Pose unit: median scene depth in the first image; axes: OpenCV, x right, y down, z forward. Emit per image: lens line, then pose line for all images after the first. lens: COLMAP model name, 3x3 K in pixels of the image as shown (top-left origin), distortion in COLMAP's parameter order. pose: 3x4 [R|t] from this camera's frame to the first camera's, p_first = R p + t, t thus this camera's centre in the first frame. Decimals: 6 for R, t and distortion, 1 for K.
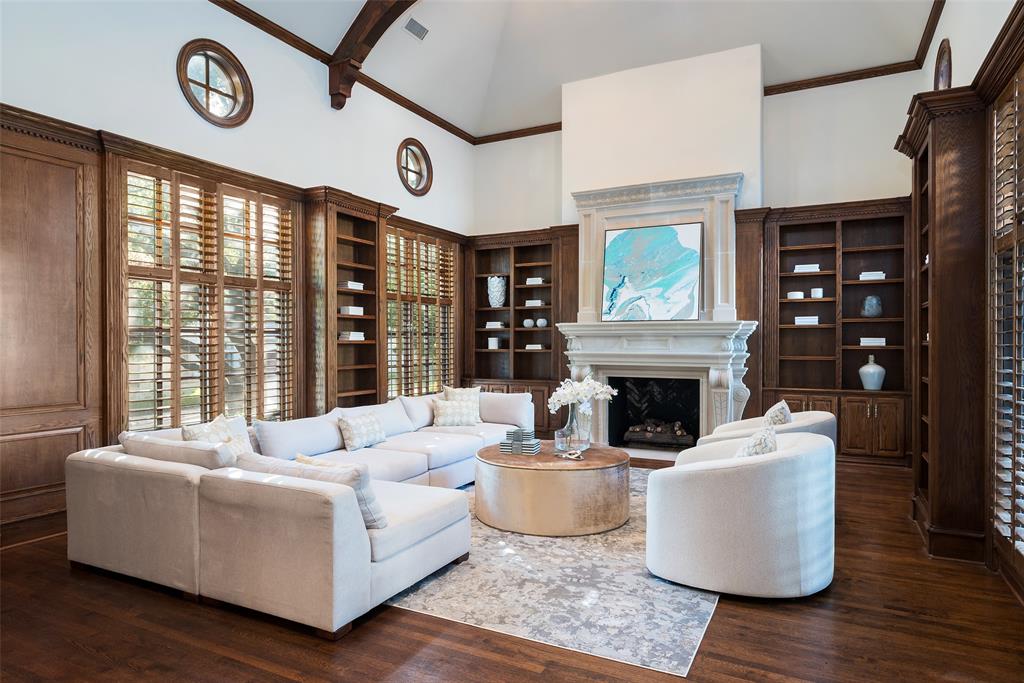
lens RADIAL K [[587.9, 0, 542.6], [0, 587.9, 347.3], [0, 0, 1]] dist [-0.002452, -0.000291]
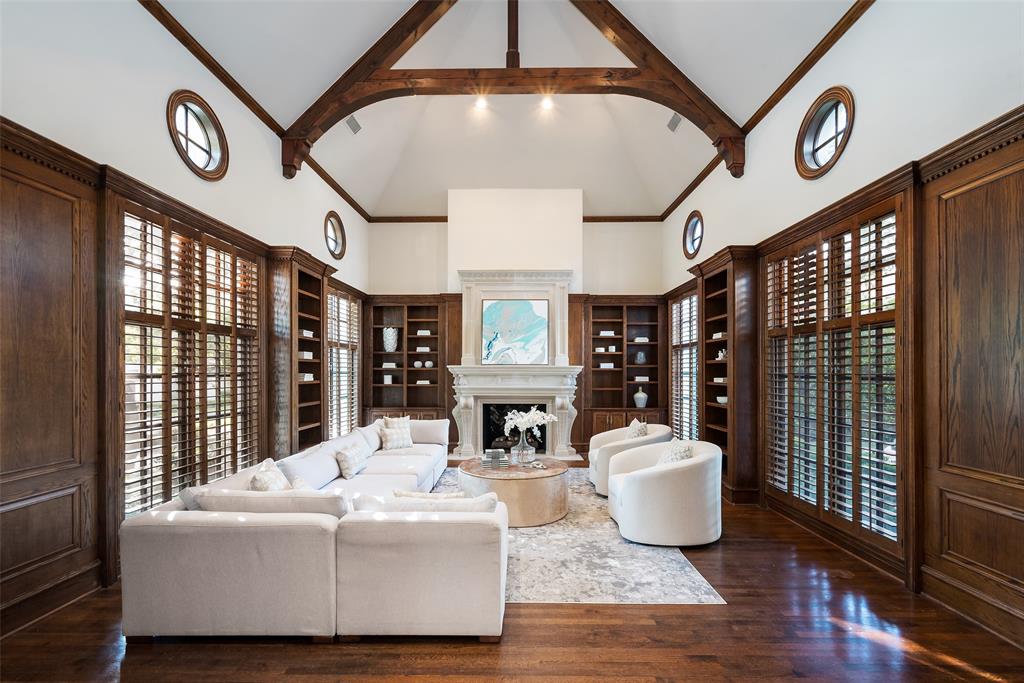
lens RADIAL K [[415.0, 0, 512.6], [0, 415.0, 371.5], [0, 0, 1]] dist [-0.000424, -0.000235]
pose [[0.904178, 0.002314, 0.427150, -0.278340], [0.000217, 0.999983, -0.005877, -0.023638], [-0.427156, 0.005407, 0.904162, 0.080951]]
